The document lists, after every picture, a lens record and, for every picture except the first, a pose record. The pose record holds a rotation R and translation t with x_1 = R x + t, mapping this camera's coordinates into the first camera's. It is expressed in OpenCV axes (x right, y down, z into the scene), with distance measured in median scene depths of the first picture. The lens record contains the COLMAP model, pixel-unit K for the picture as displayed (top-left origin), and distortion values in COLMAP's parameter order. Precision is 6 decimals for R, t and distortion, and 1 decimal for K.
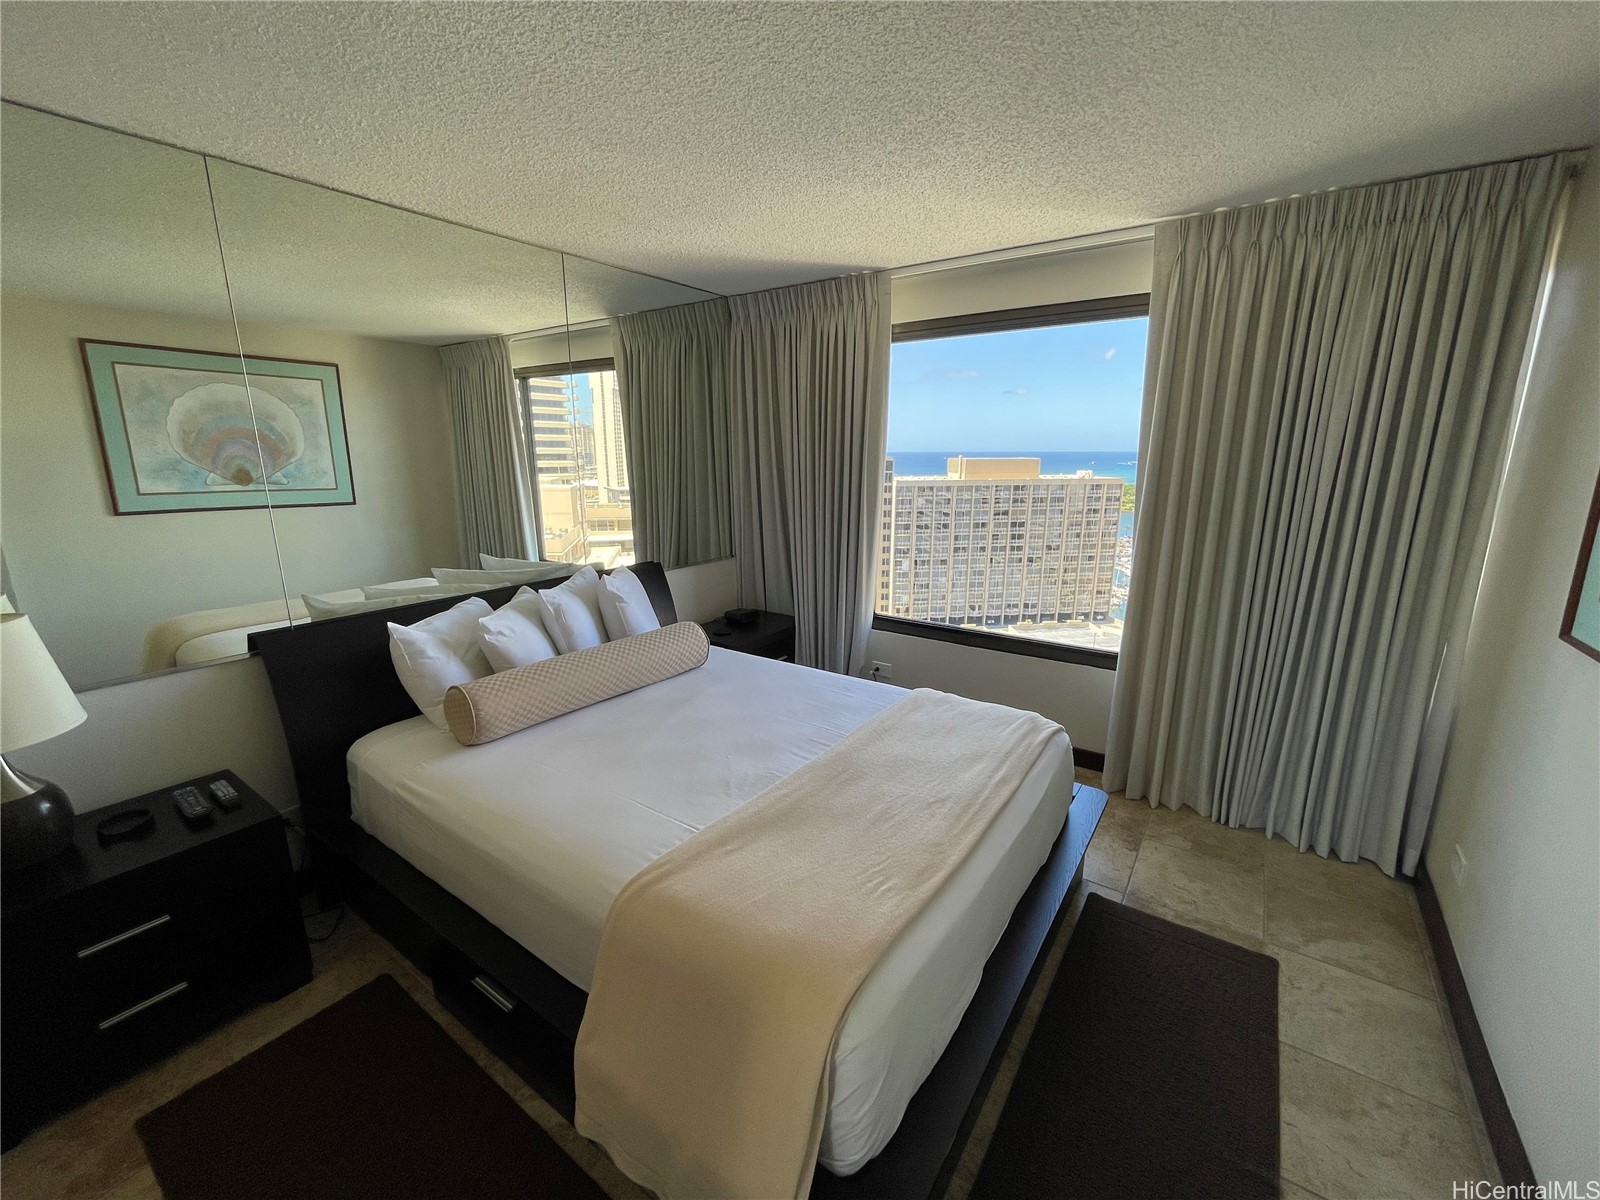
lens RADIAL K [[653.3, 0, 800.0], [0, 653.3, 600.0], [0, 0, 1]] dist [0.003067, -0.000250]
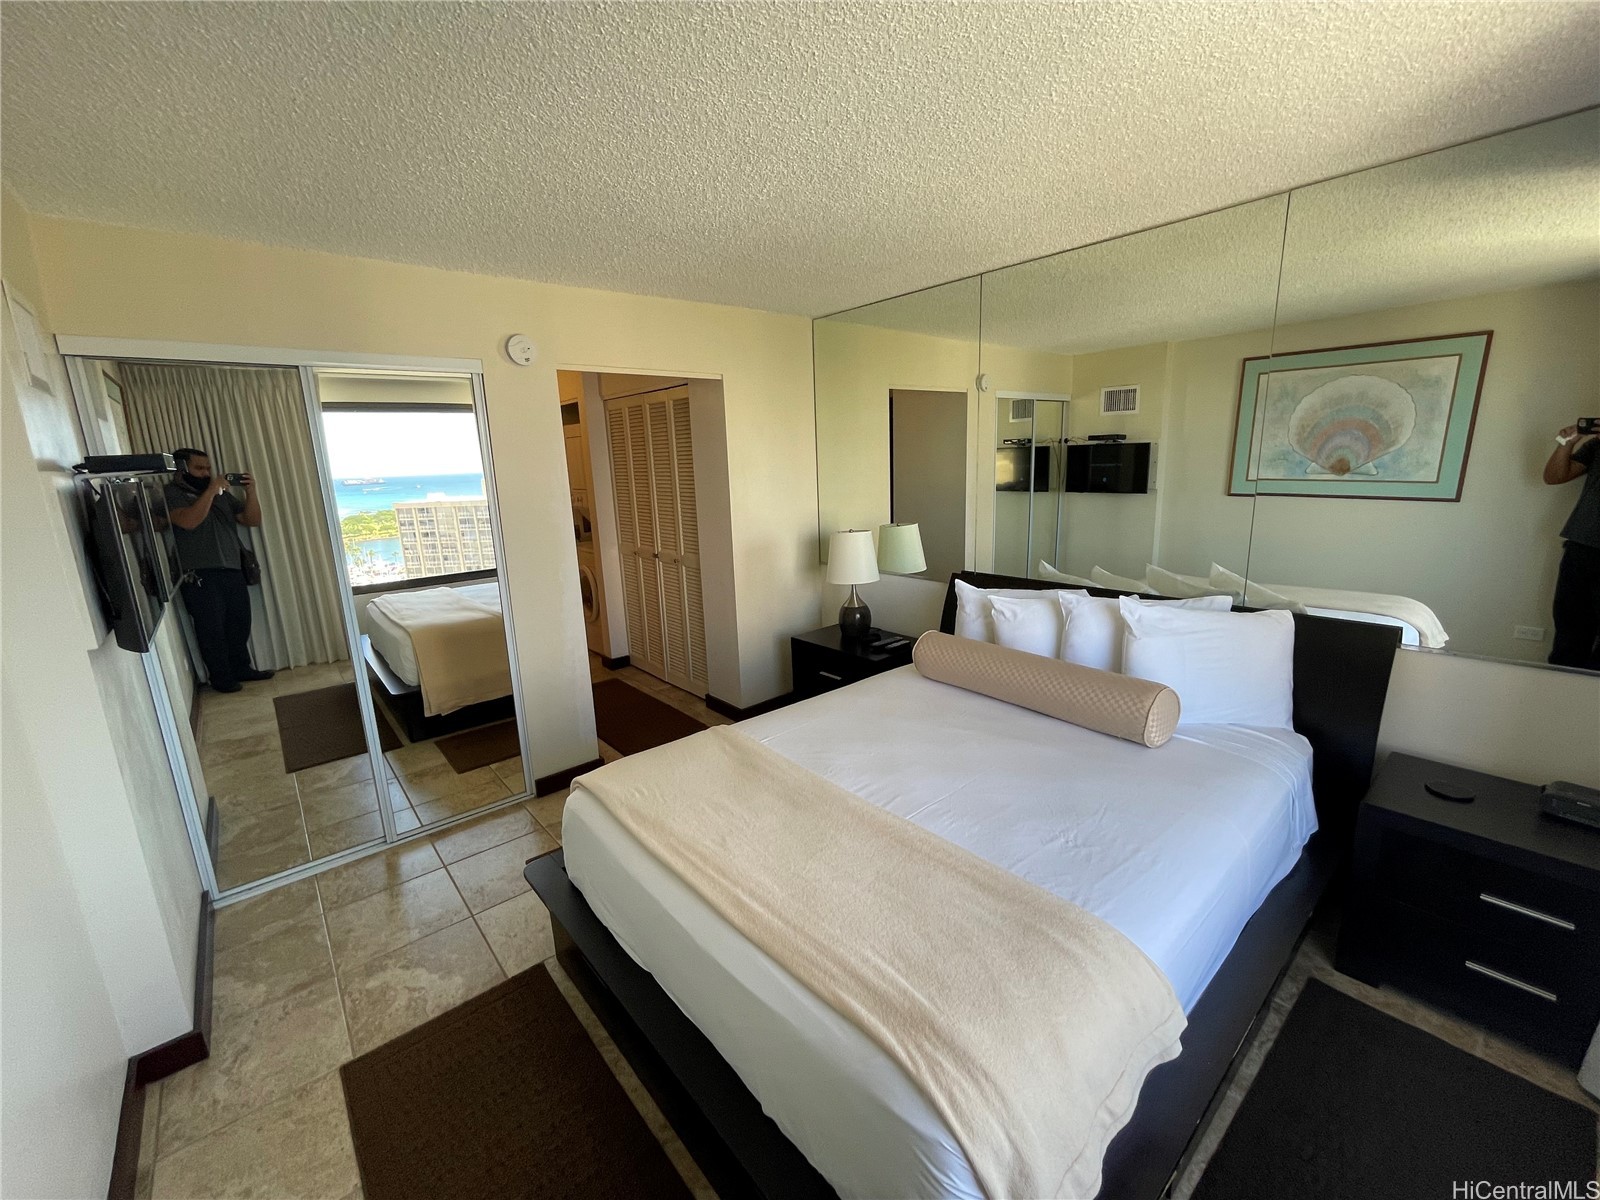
lens RADIAL K [[653.3, 0, 800.0], [0, 653.3, 600.0], [0, 0, 1]] dist [0.003067, -0.000250]
pose [[-0.249806, 0.216831, -0.943706, 0.794214], [-0.181071, 0.946952, 0.265508, -0.234571], [0.951215, 0.237203, -0.197292, 0.957185]]
